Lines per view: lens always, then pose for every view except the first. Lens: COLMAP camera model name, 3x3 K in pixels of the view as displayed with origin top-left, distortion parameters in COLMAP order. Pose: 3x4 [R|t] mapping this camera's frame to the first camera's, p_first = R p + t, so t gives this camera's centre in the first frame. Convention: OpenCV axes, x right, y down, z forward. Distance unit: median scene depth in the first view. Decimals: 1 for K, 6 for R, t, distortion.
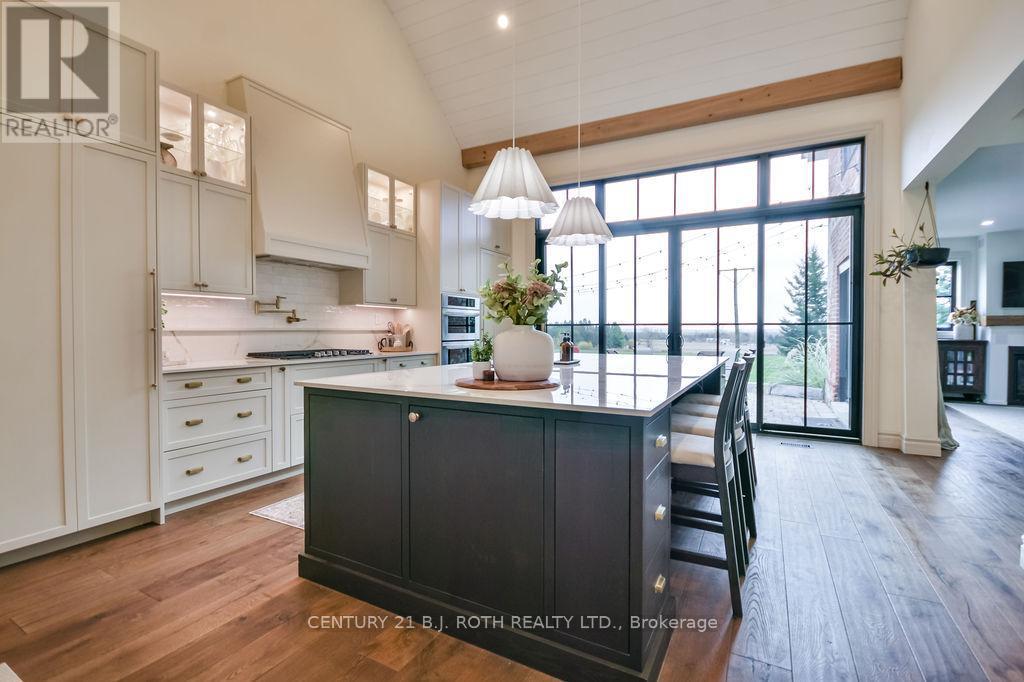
lens RADIAL K [[470.0, 0, 512.0], [0, 470.0, 341.0], [0, 0, 1]] dist [0.010960, -0.013877]
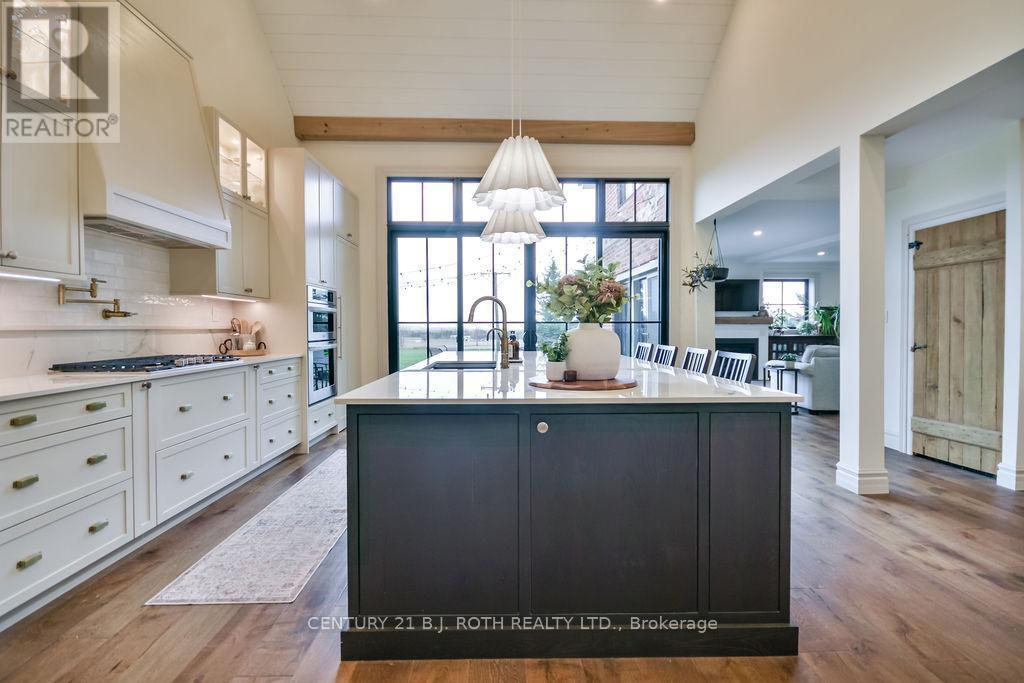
lens RADIAL K [[461.9, 0, 512.0], [0, 461.9, 341.5], [0, 0, 1]] dist [0.009923, -0.012039]
pose [[0.865046, -0.017567, 0.501386, -0.286618], [0.014691, 0.999845, 0.009686, -0.002959], [-0.501478, -0.001013, 0.865170, 0.117787]]
